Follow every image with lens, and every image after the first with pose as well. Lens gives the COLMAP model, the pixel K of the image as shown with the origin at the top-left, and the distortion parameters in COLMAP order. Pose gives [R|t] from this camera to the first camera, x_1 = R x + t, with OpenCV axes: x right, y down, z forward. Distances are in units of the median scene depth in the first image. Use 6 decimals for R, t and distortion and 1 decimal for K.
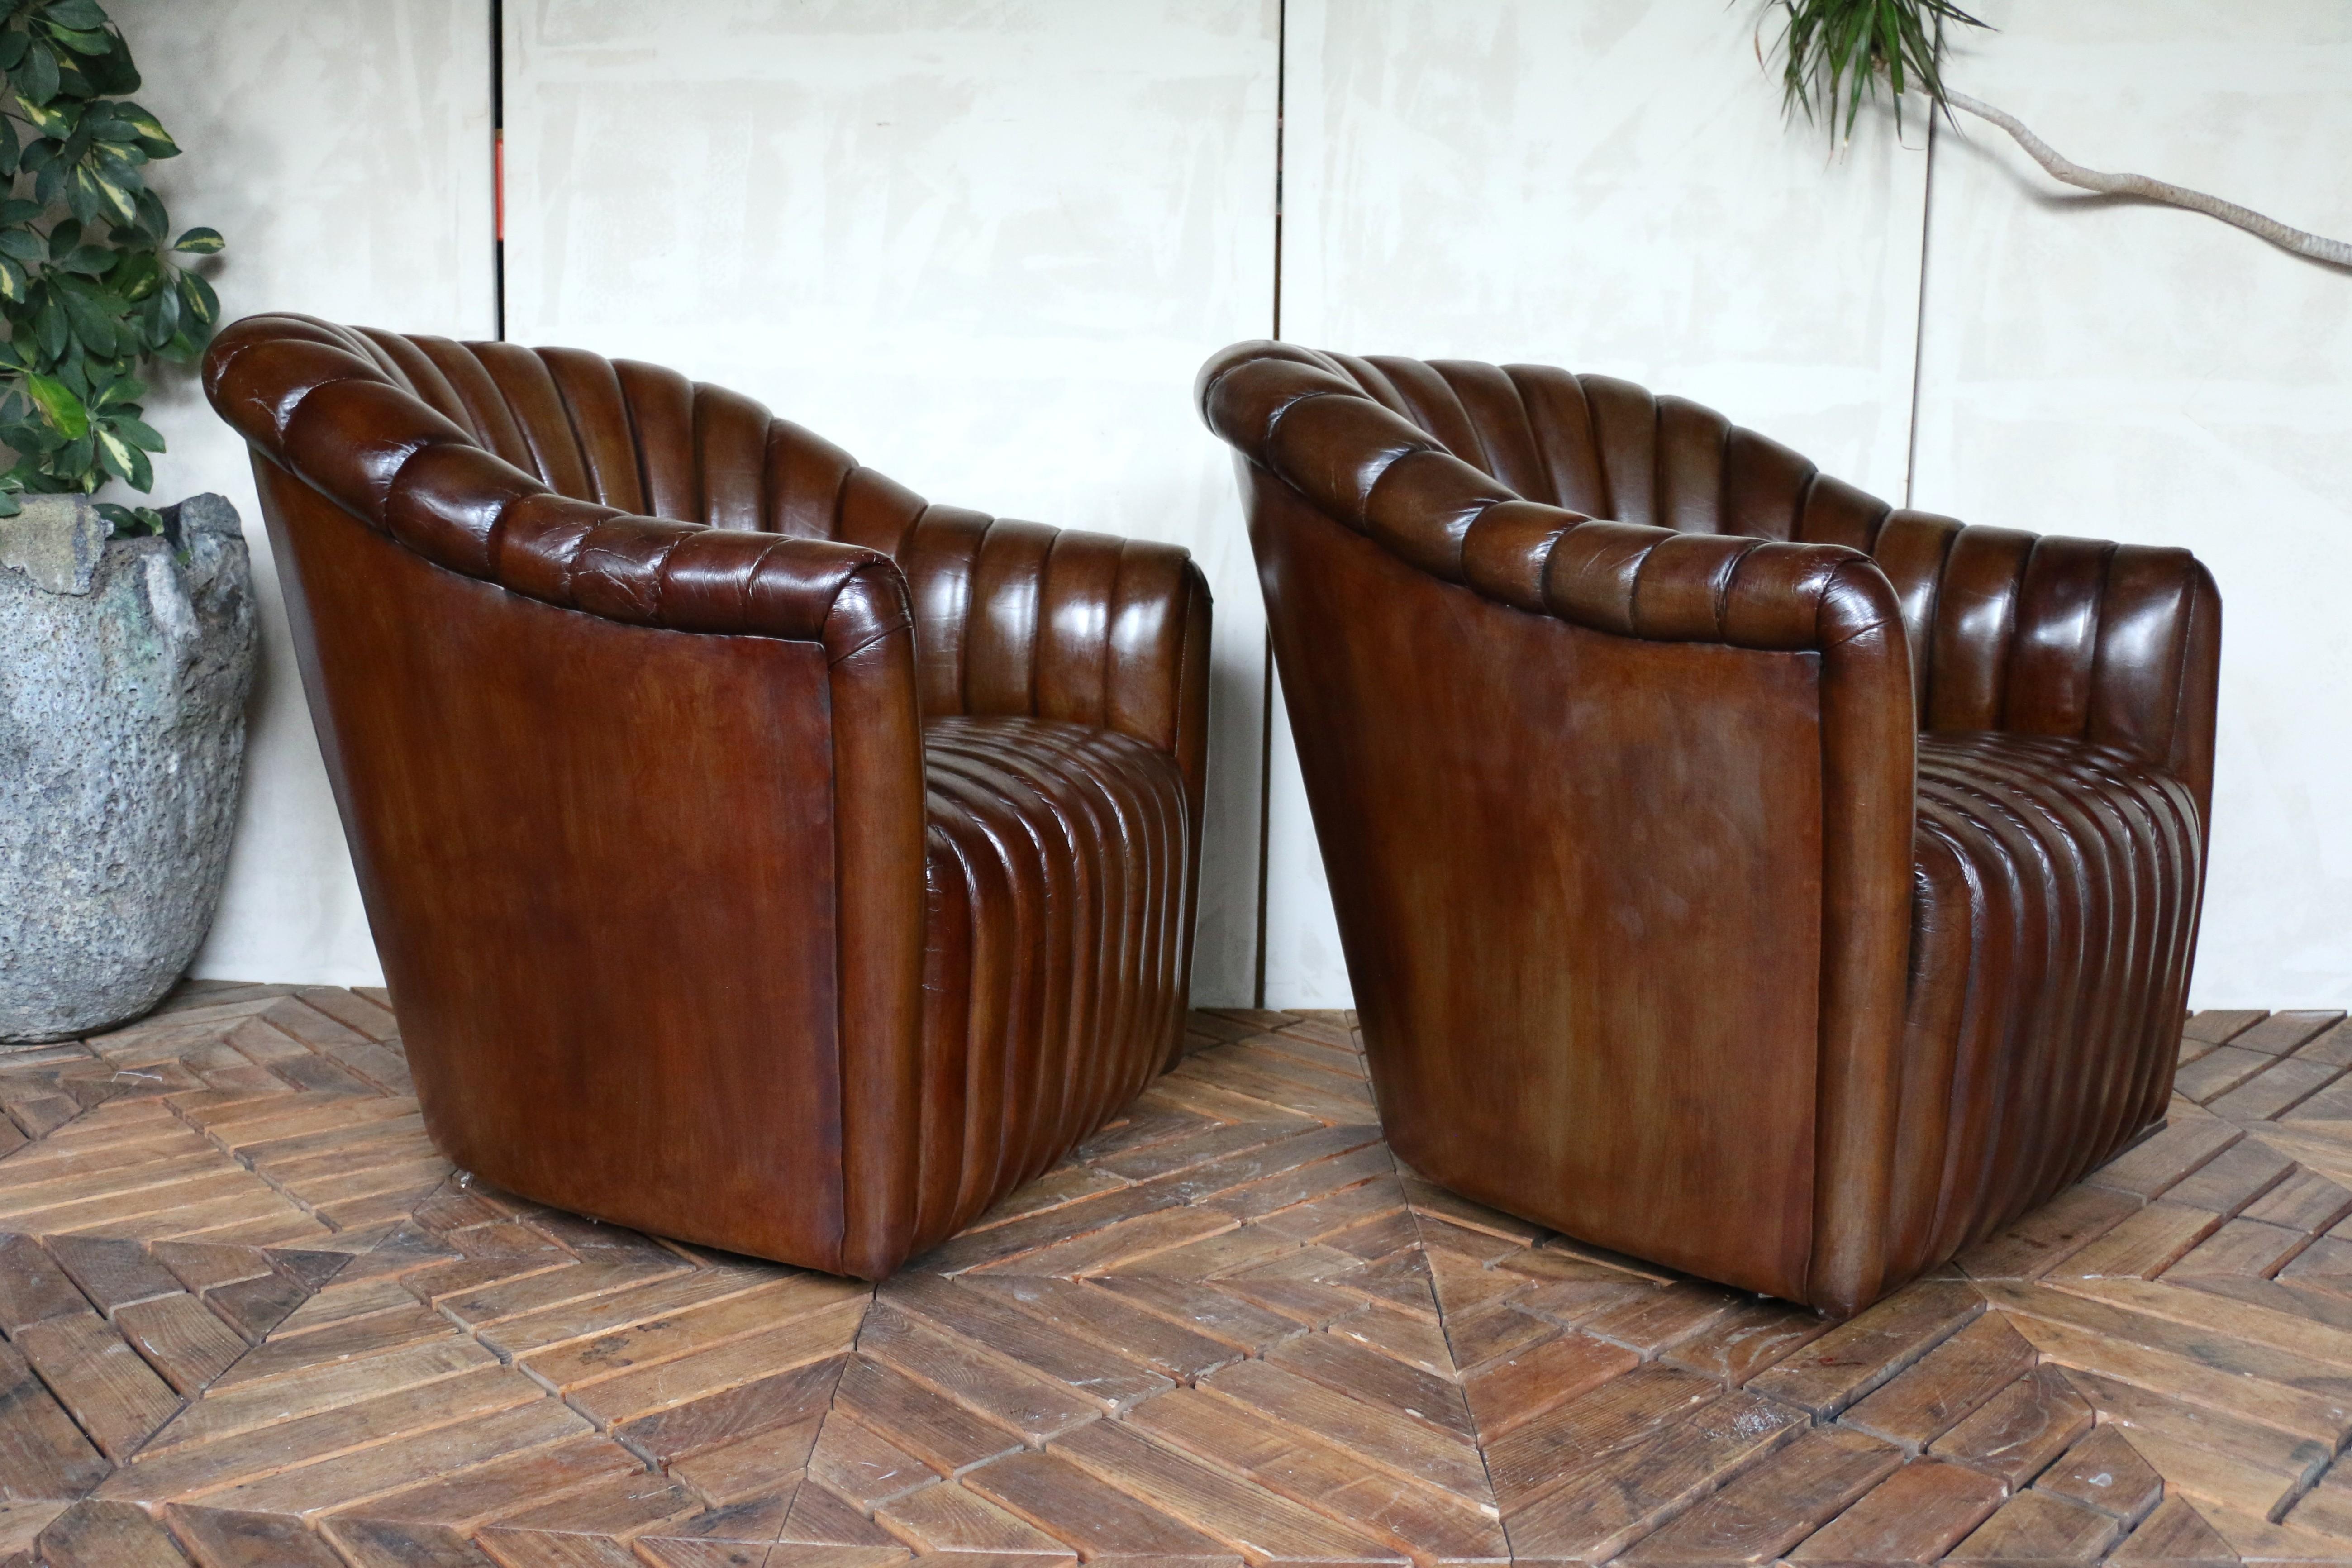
lens RADIAL K [[1981.7, 0, 1100.3], [0, 1981.7, 837.6], [0, 0, 1]] dist [-0.182182, 0.145762]
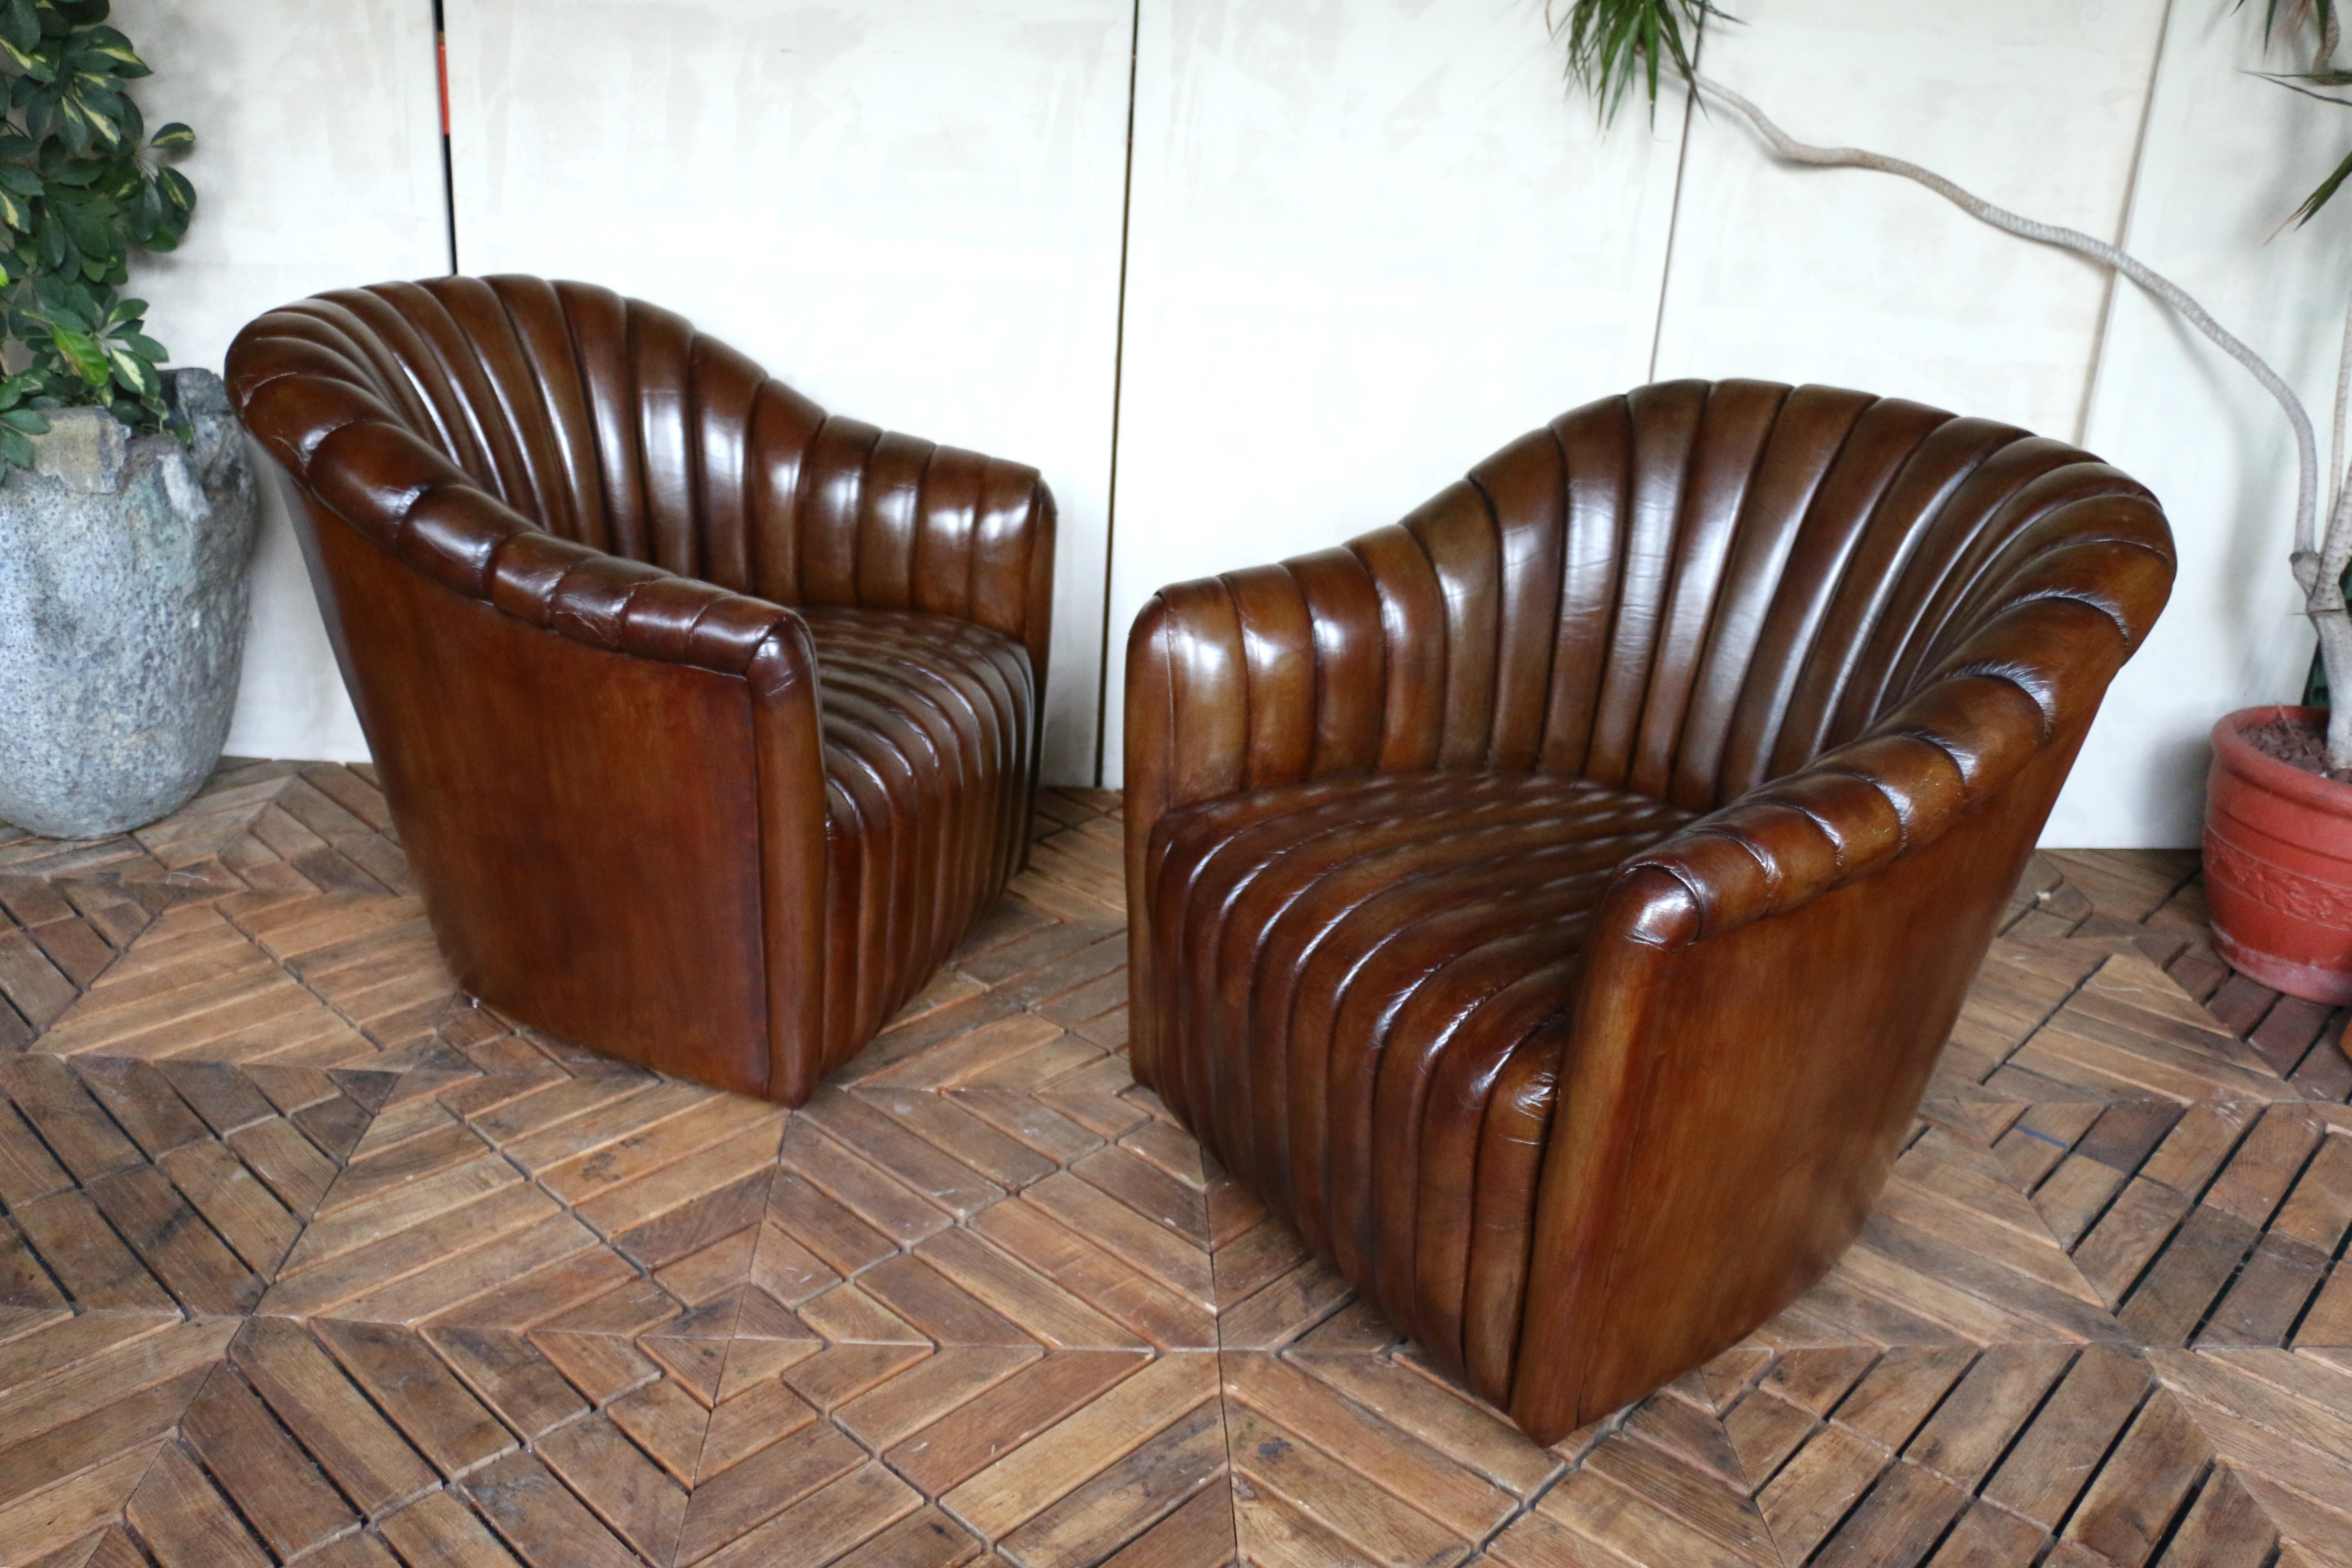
lens RADIAL K [[1903.4, 0, 1163.7], [0, 1903.4, 785.3], [0, 0, 1]] dist [-0.186247, 0.152979]
pose [[0.996050, 0.009901, 0.088236, 0.024659], [-0.029668, 0.973758, 0.225644, -0.281028], [-0.083686, -0.227370, 0.970206, -0.239447]]
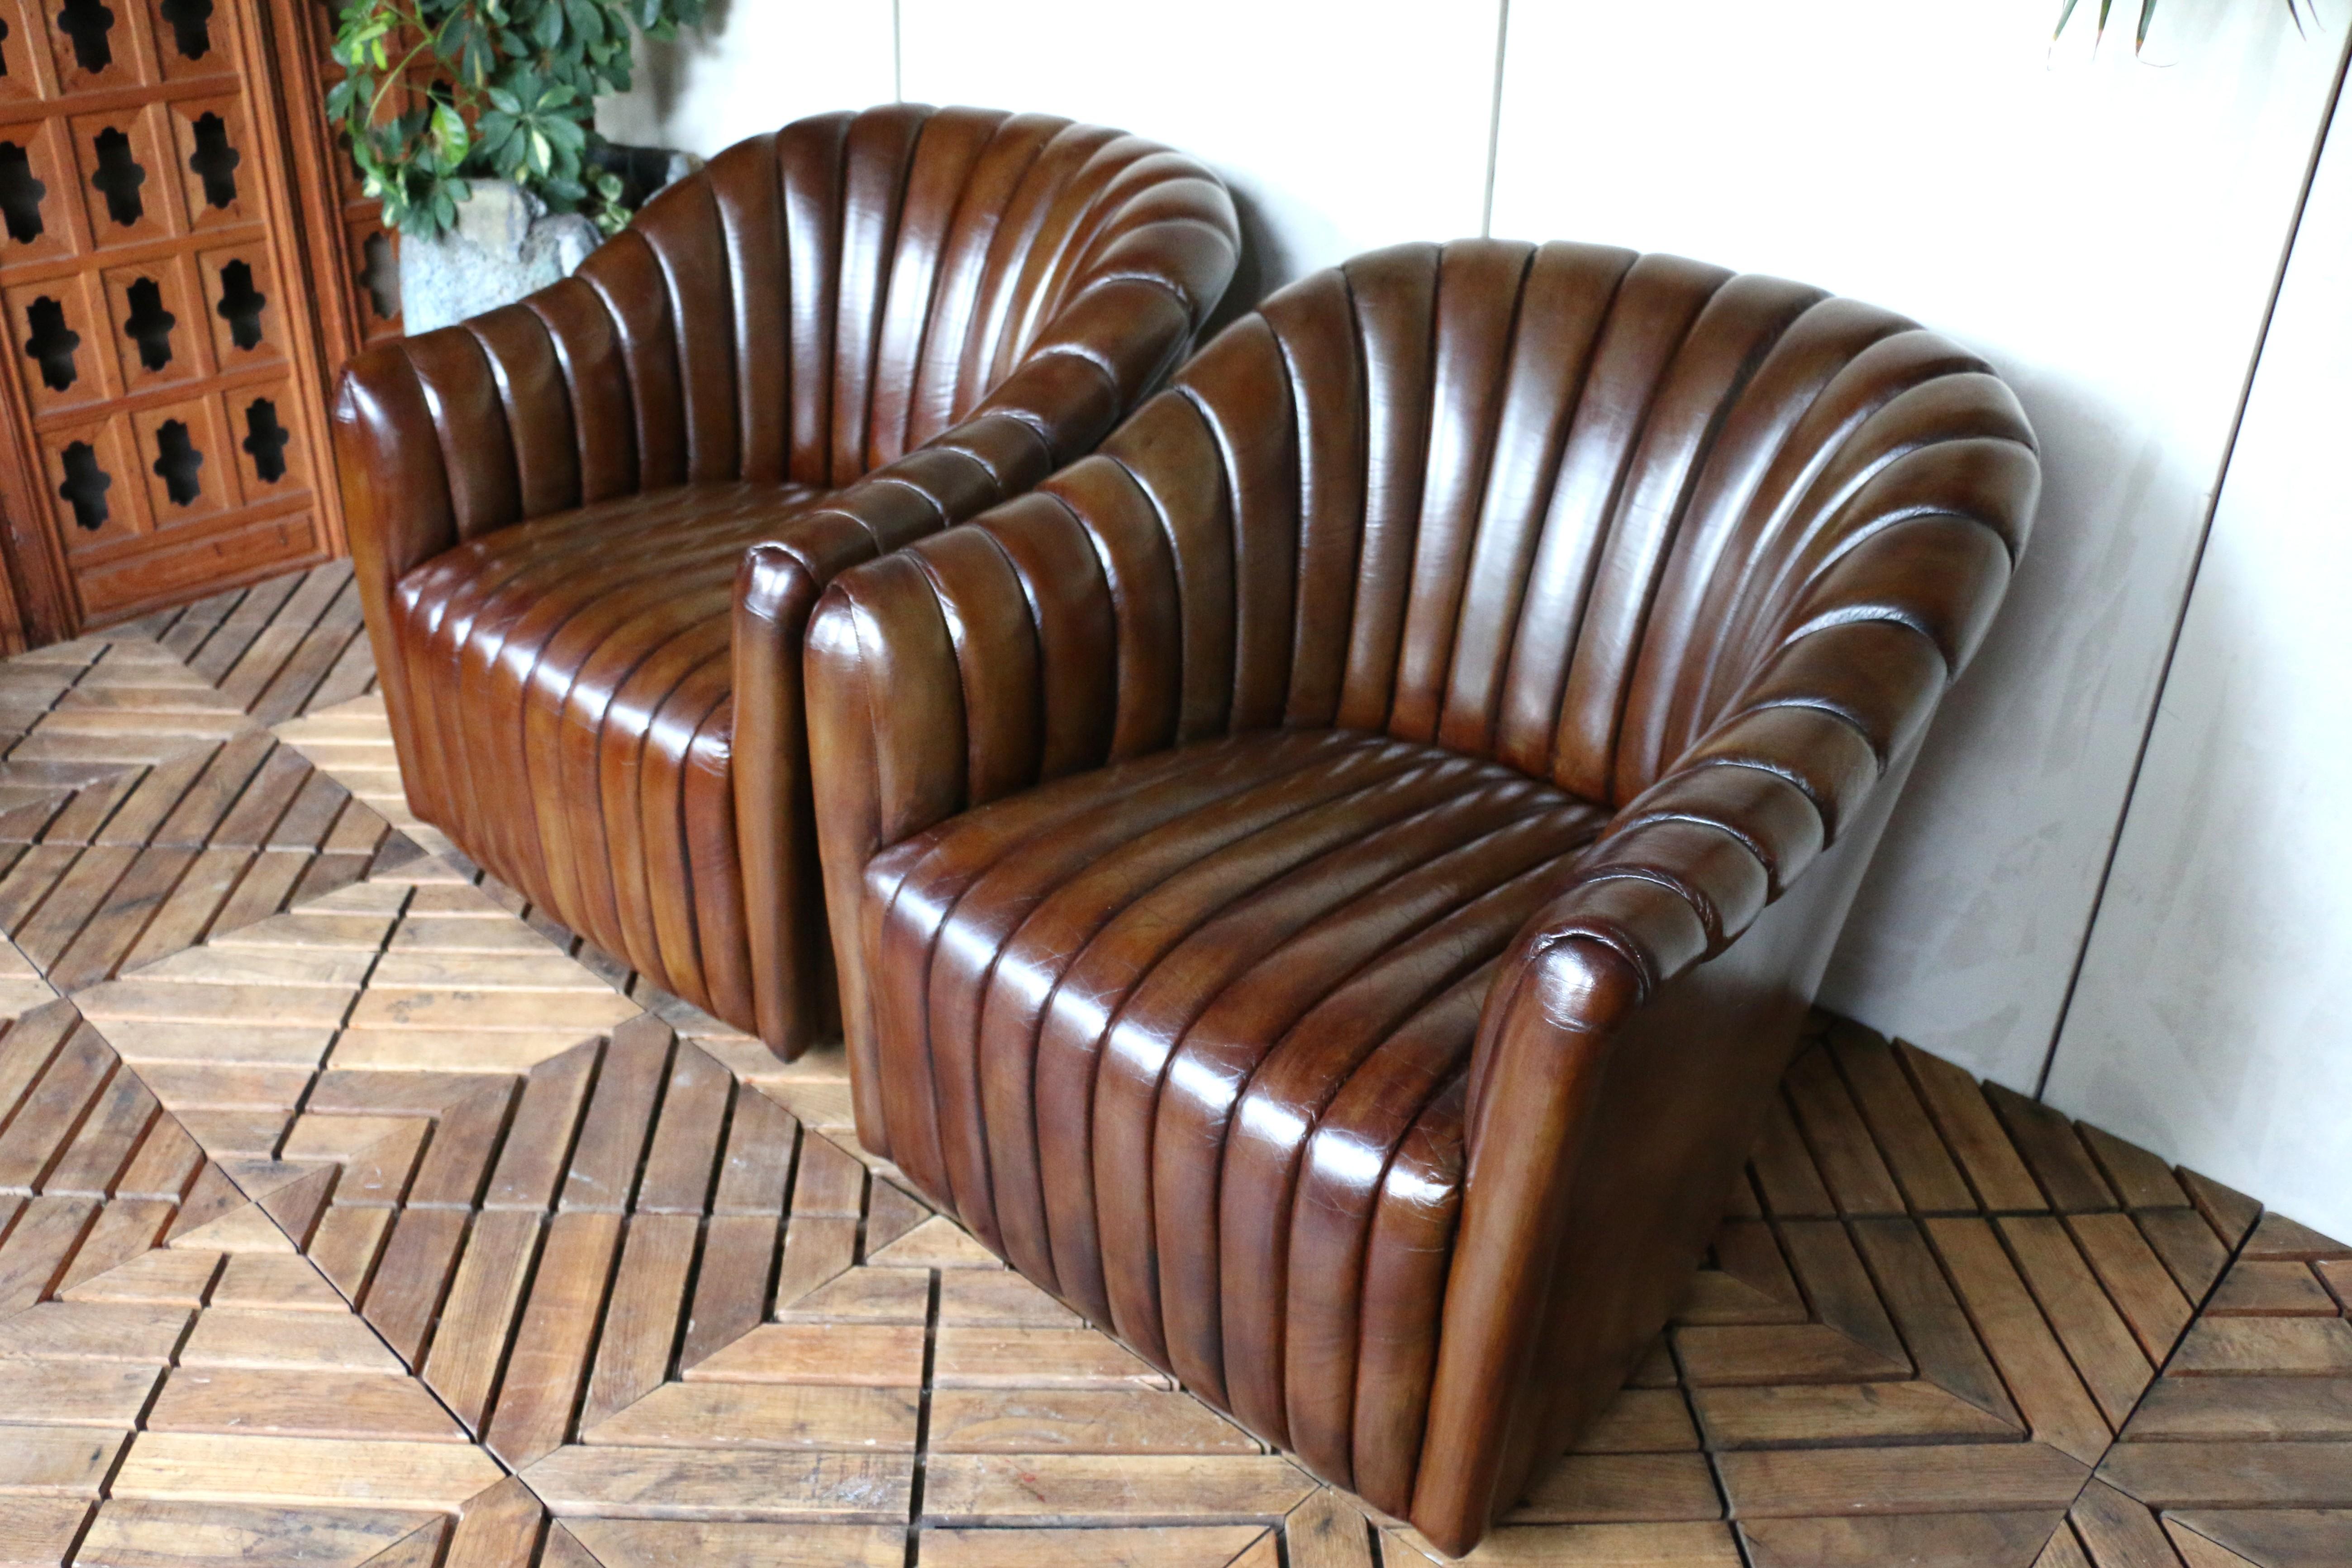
lens RADIAL K [[1981.7, 0, 1128.3], [0, 1981.7, 826.8], [0, 0, 1]] dist [-0.182182, 0.145762]
pose [[0.744389, 0.340990, -0.574118, 0.804475], [-0.124102, 0.915452, 0.382813, -0.409325], [0.656113, -0.213713, 0.723770, 0.312580]]
